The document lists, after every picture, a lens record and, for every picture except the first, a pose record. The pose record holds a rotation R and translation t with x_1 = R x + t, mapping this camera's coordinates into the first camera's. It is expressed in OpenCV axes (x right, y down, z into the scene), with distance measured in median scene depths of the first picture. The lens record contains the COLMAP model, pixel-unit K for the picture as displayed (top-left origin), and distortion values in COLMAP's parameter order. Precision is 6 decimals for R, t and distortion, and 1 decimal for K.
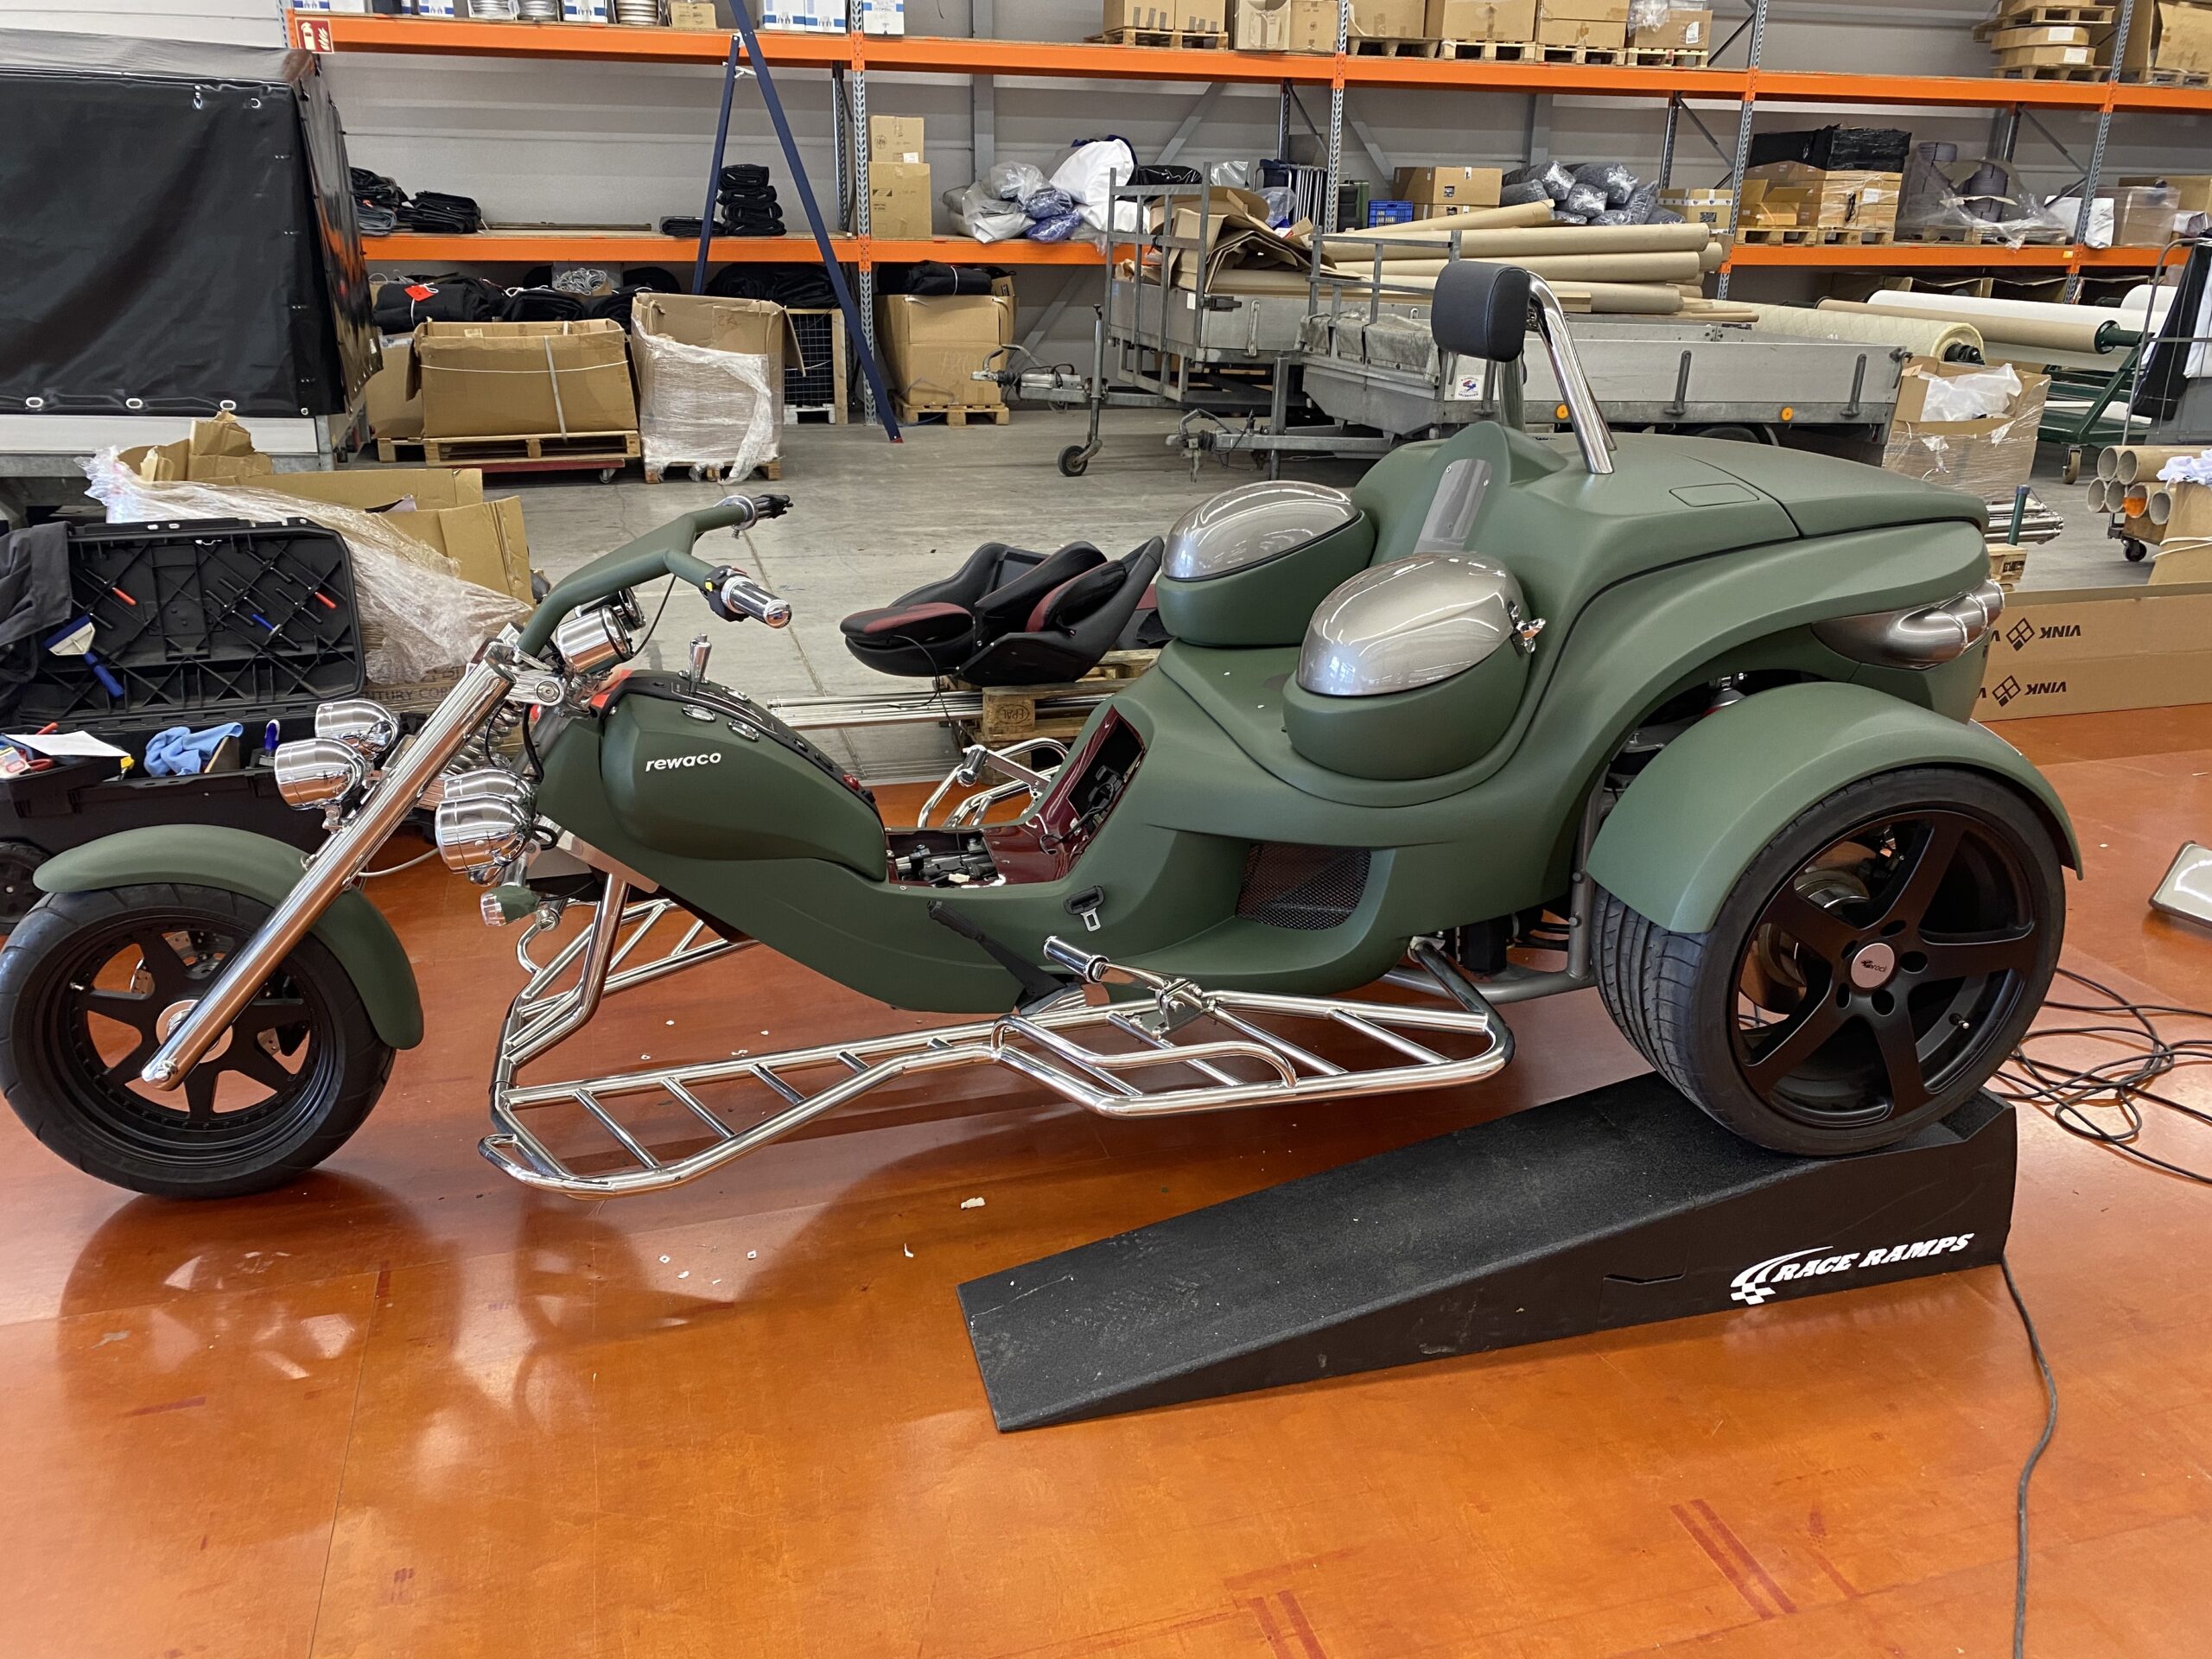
lens RADIAL K [[1709.1, 0, 1106.0], [0, 1709.1, 829.5], [0, 0, 1]] dist [-0.000776, -0.002183]
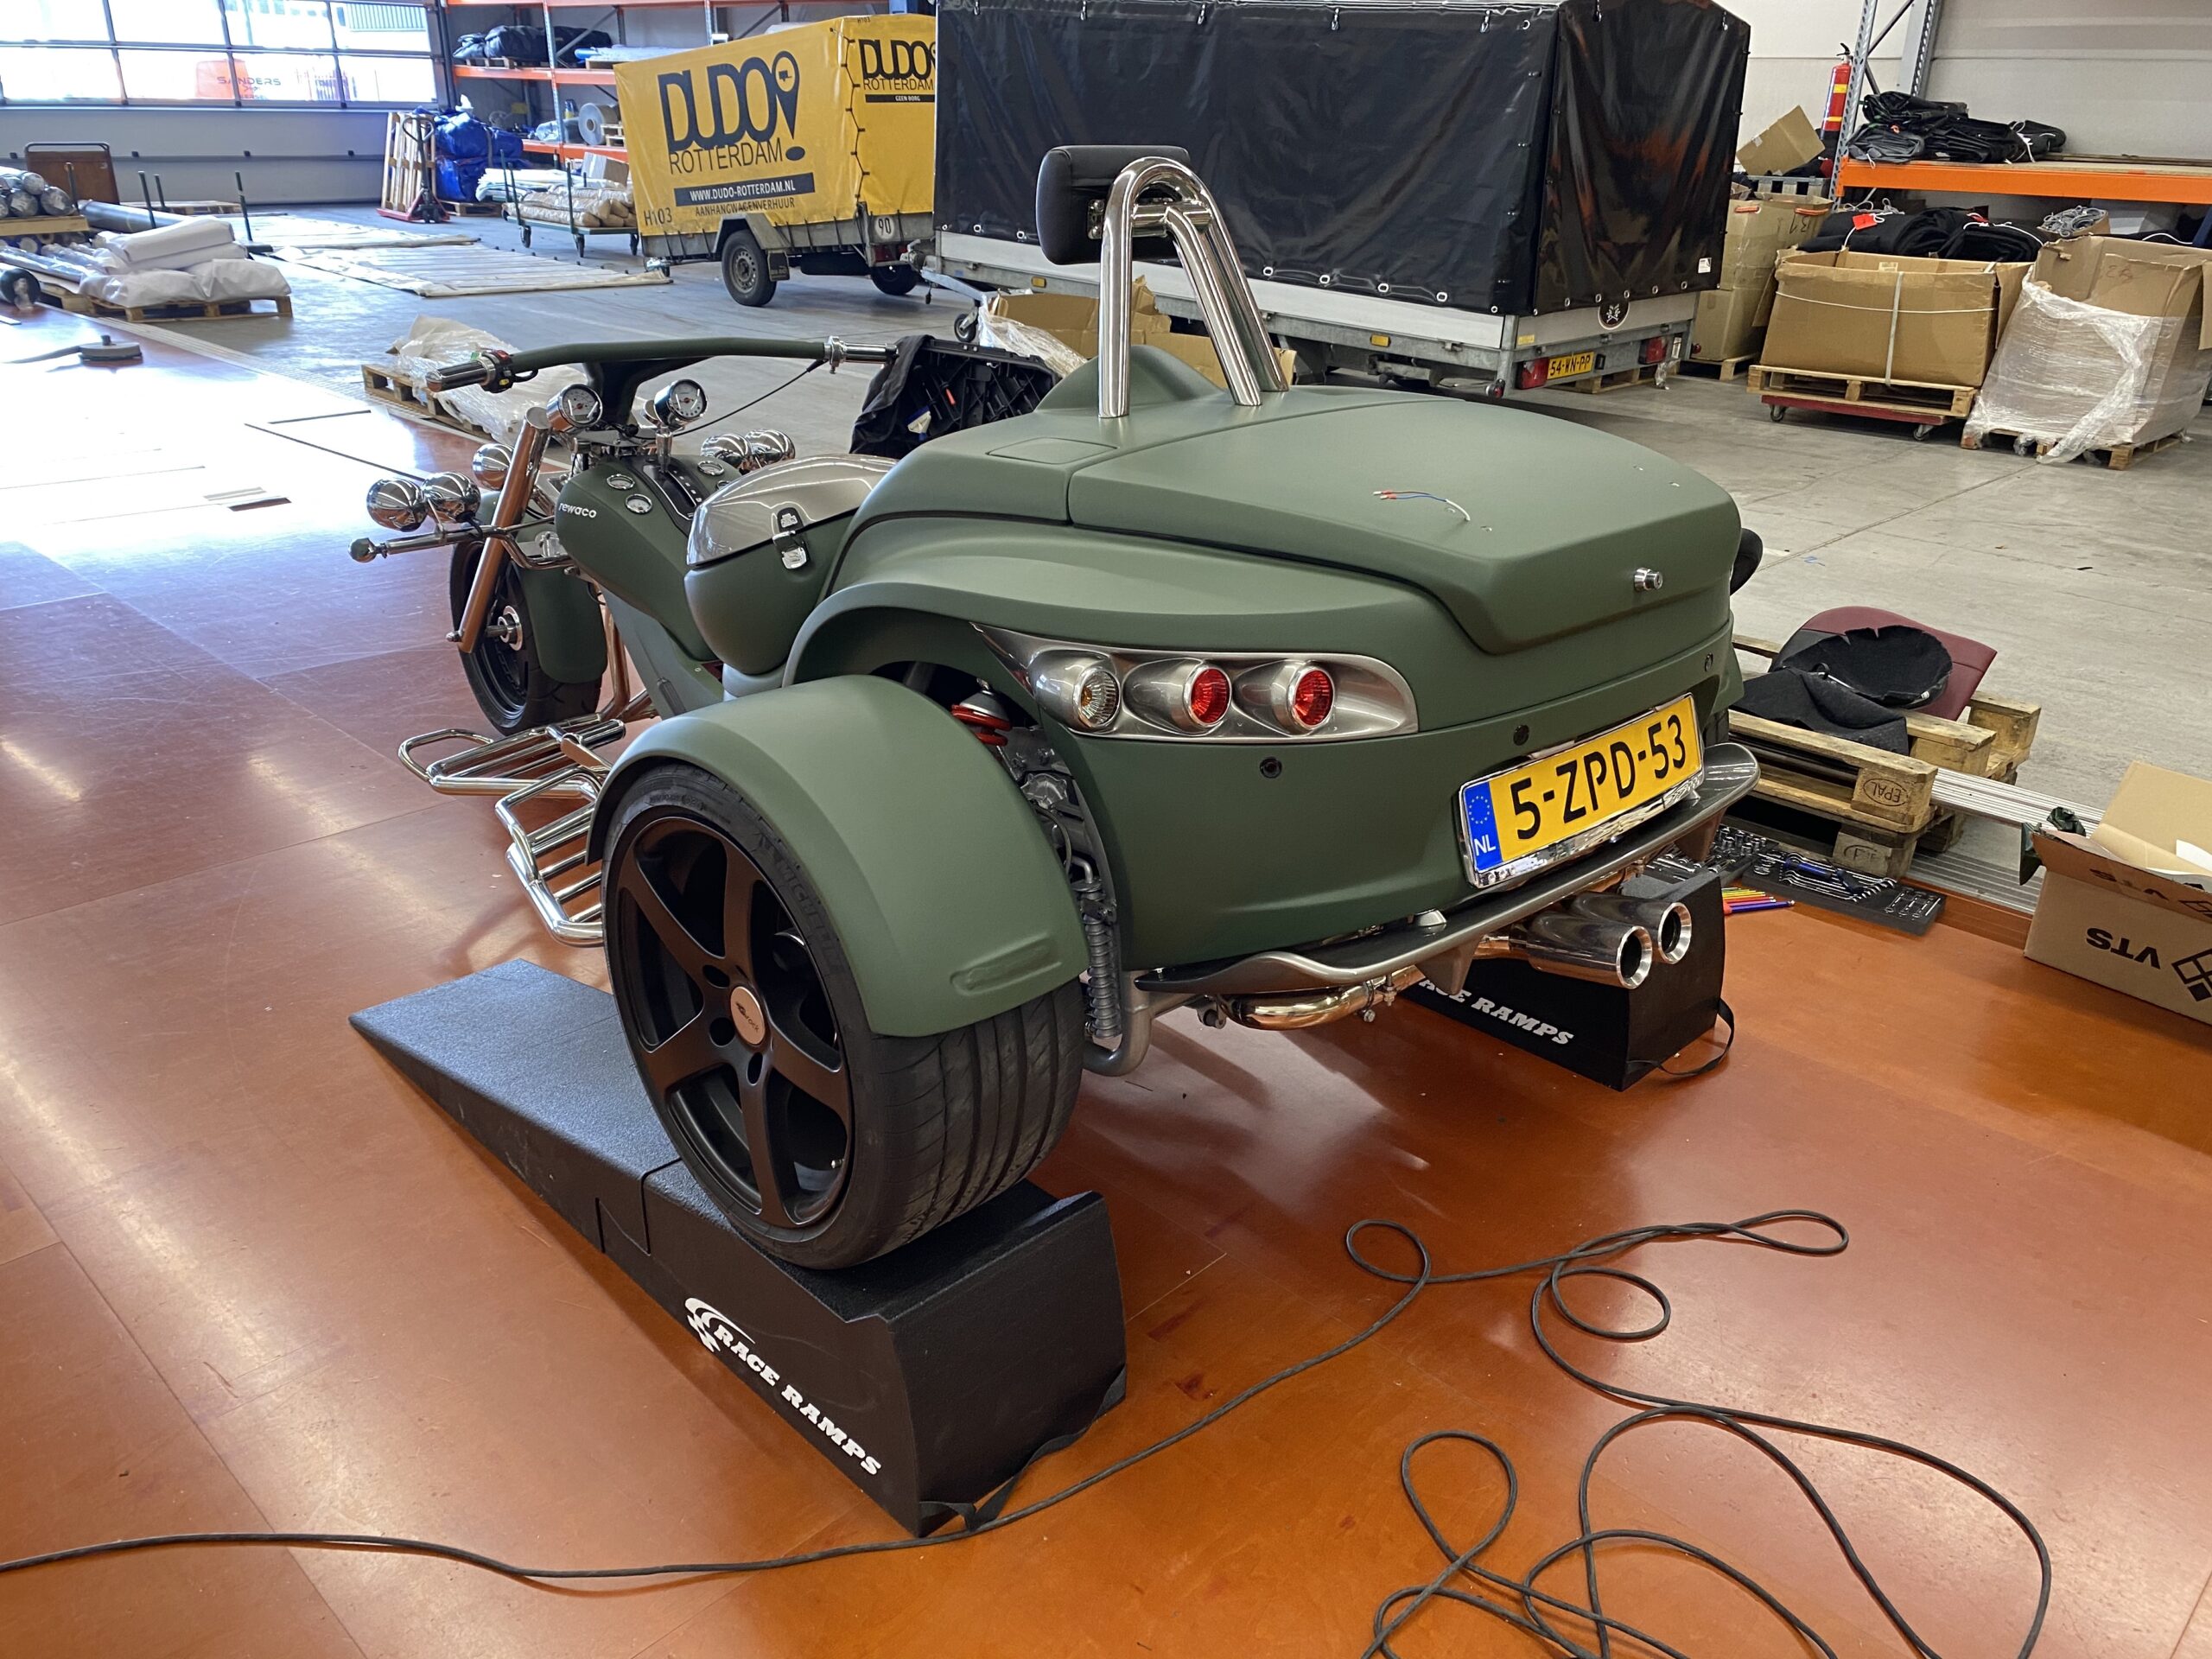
lens RADIAL K [[1709.1, 0, 1106.0], [0, 1709.1, 829.5], [0, 0, 1]] dist [-0.000776, -0.002183]
pose [[0.482925, 0.339223, -0.807286, 0.302800], [-0.316154, 0.927275, 0.200516, -0.056768], [0.816597, 0.158393, 0.555051, 0.178580]]
